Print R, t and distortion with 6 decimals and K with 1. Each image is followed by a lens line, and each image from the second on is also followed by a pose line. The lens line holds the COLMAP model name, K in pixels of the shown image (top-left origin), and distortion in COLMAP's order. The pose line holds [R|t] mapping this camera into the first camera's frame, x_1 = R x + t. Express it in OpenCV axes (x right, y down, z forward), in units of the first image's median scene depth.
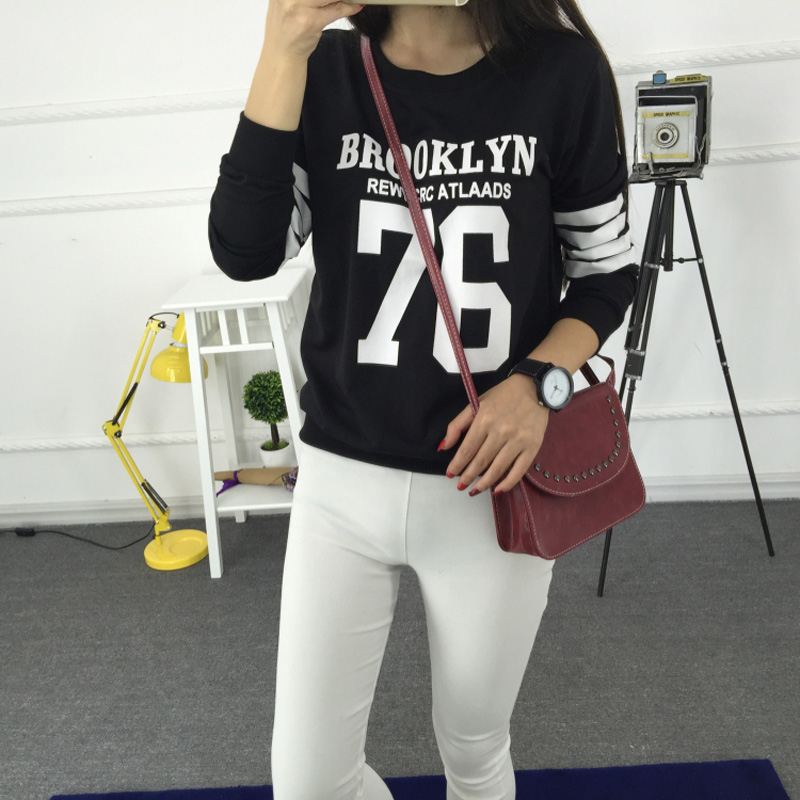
lens RADIAL K [[920.9, 0, 402.0], [0, 920.9, 392.4], [0, 0, 1]] dist [0.095214, -0.186582]
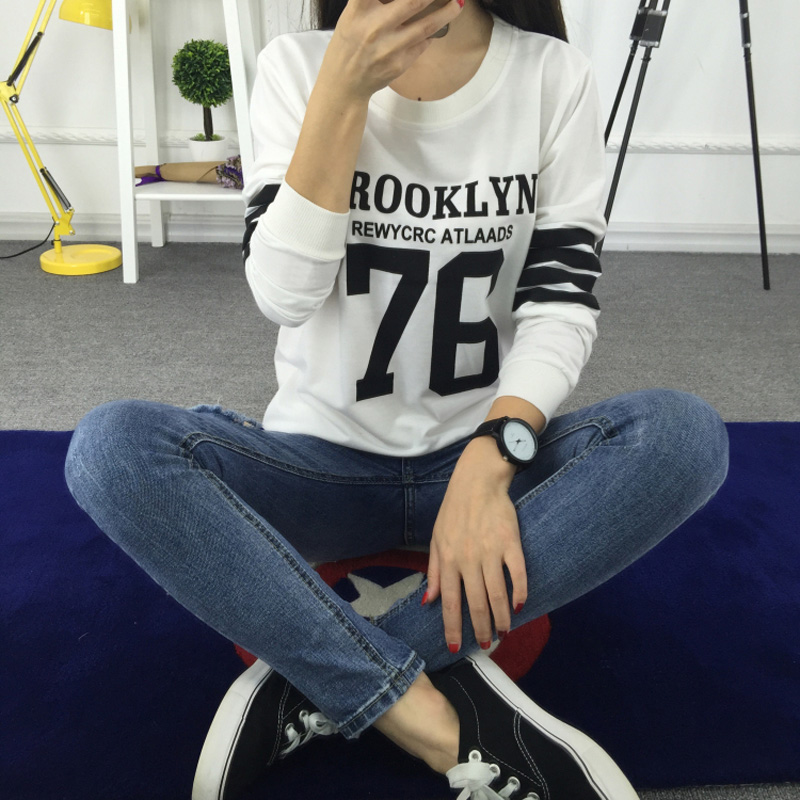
lens RADIAL K [[920.9, 0, 402.0], [0, 920.9, 392.4], [0, 0, 1]] dist [0.095214, -0.186582]
pose [[0.990822, 0.059122, 0.121554, -0.055650], [-0.065985, 0.996400, 0.053227, 0.247216], [-0.117970, -0.060759, 0.991157, 0.140781]]
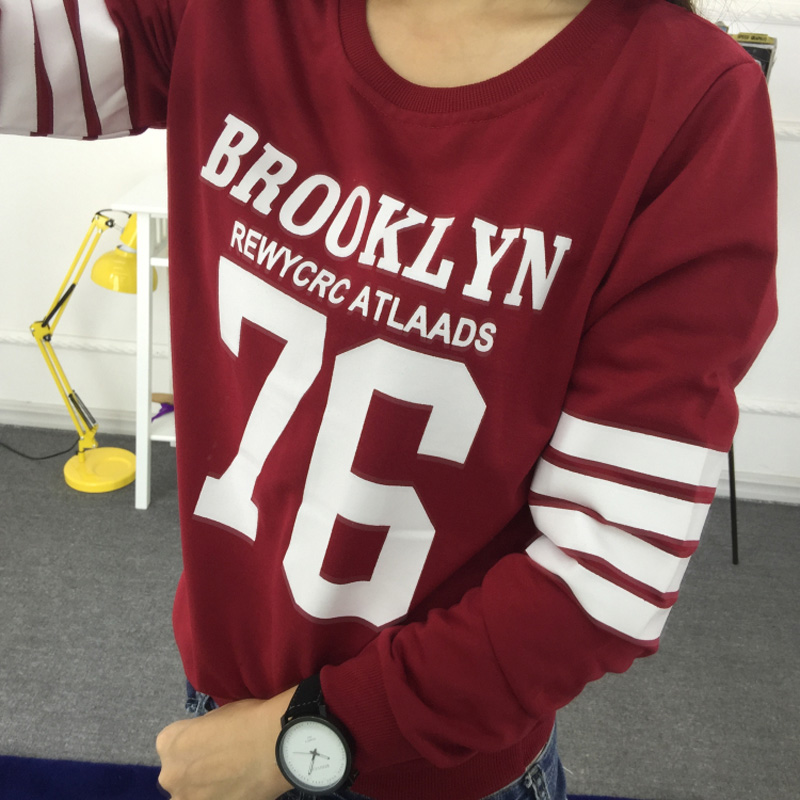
lens RADIAL K [[920.9, 0, 402.0], [0, 920.9, 392.4], [0, 0, 1]] dist [0.095214, -0.186582]
pose [[0.988759, 0.134398, 0.065521, -0.022482], [-0.140679, 0.984663, 0.103188, -0.045096], [-0.050647, -0.111246, 0.992502, 0.096646]]
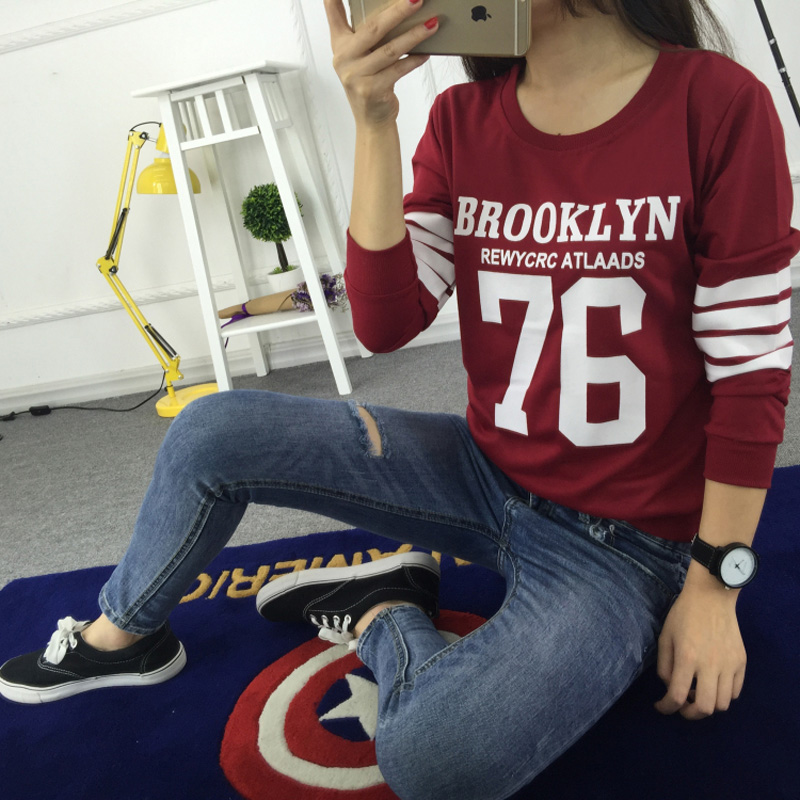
lens RADIAL K [[920.9, 0, 402.0], [0, 920.9, 392.4], [0, 0, 1]] dist [0.095214, -0.186582]
pose [[0.989712, -0.095324, -0.106695, 0.065555], [0.090041, 0.994511, -0.053297, 0.251503], [0.111190, 0.043142, 0.992862, 0.132879]]
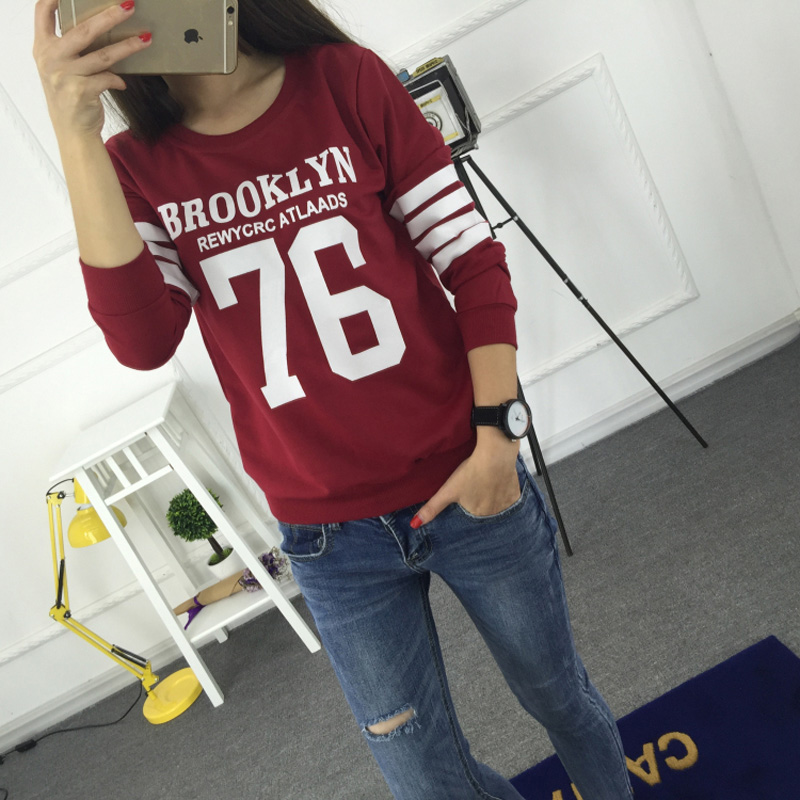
lens RADIAL K [[920.9, 0, 402.0], [0, 920.9, 392.4], [0, 0, 1]] dist [0.095214, -0.186582]
pose [[0.906060, -0.418709, 0.061146, 0.055814], [0.420883, 0.906685, -0.027932, 0.008443], [-0.043744, 0.051043, 0.997738, -0.011095]]
